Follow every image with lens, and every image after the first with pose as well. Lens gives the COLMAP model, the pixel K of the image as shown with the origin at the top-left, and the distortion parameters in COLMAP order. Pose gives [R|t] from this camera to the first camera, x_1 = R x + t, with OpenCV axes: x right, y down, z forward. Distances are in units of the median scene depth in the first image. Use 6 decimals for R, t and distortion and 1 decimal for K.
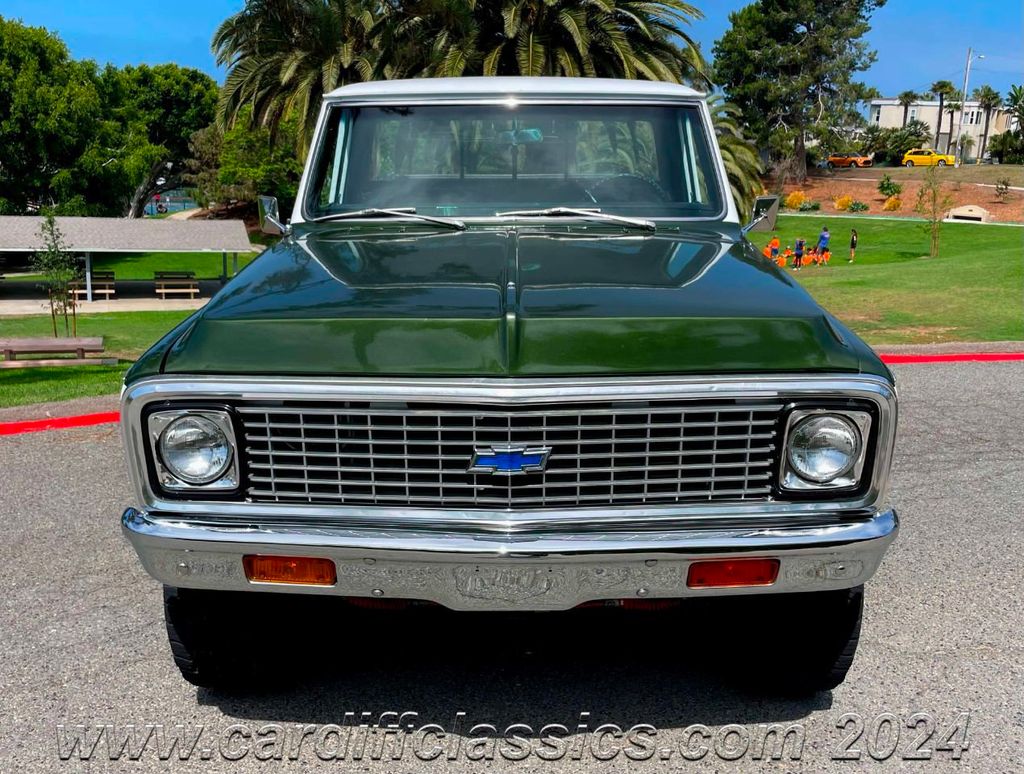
lens RADIAL K [[958.3, 0, 512.8], [0, 958.3, 375.8], [0, 0, 1]] dist [0.087677, -0.124921]
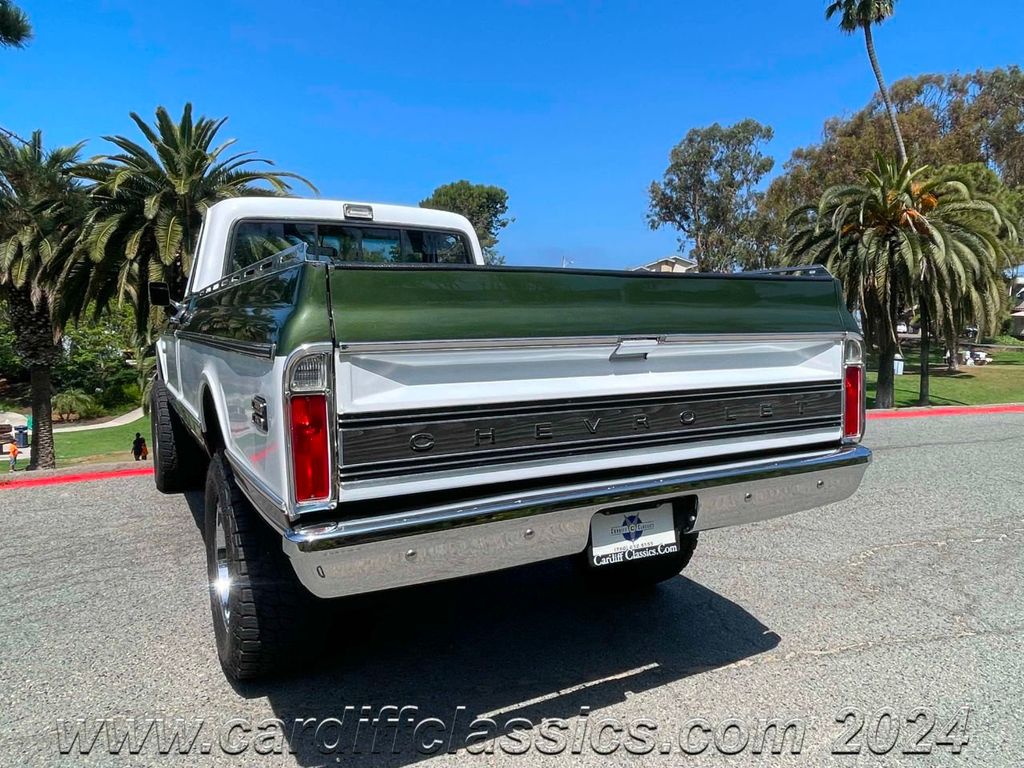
lens RADIAL K [[743.3, 0, 513.5], [0, 743.3, 373.8], [0, 0, 1]] dist [0.024290, -0.046320]
pose [[0.944886, -0.026200, 0.326351, 0.064655], [0.080253, 0.984917, -0.153287, 0.009932], [-0.317412, 0.171030, 0.932737, 0.016122]]
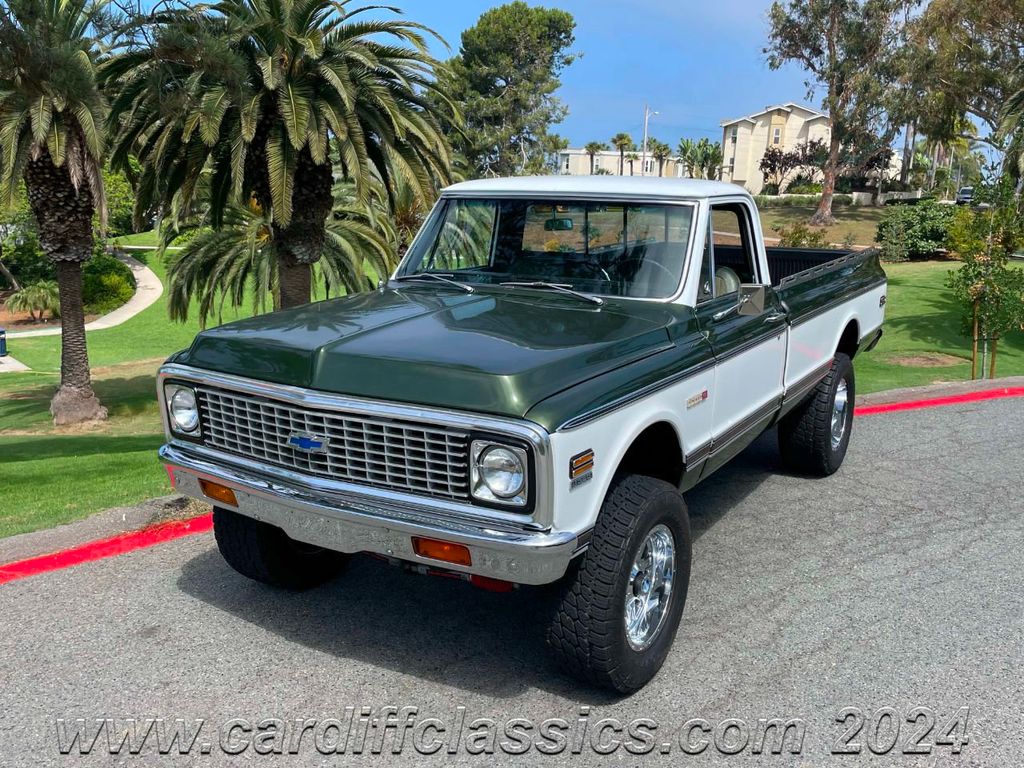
lens RADIAL K [[951.5, 0, 514.0], [0, 951.5, 378.1], [0, 0, 1]] dist [0.079376, -0.112950]
pose [[0.953966, -0.058744, 0.294104, -0.038155], [0.069757, 0.997196, -0.027087, -0.012903], [-0.291689, 0.046356, 0.955389, 0.021843]]
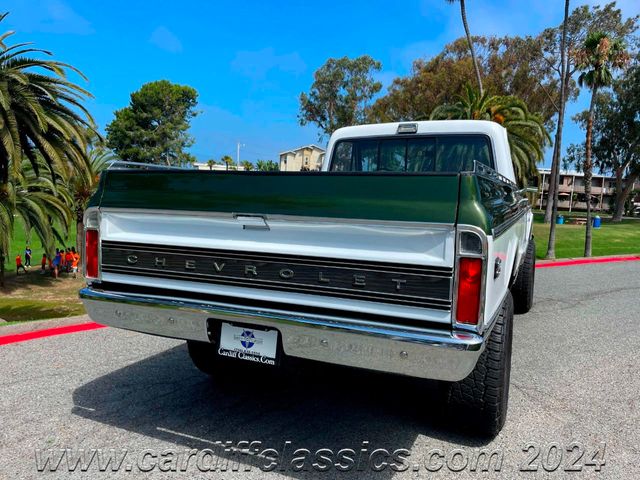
lens RADIAL K [[509.3, 0, 318.1], [0, 509.3, 237.2], [0, 0, 1]] dist [0.089686, -0.129286]
pose [[0.836322, -0.027962, 0.547525, 0.018788], [0.100486, 0.989598, -0.102949, -0.005803], [-0.538951, 0.141117, 0.830432, 0.065693]]
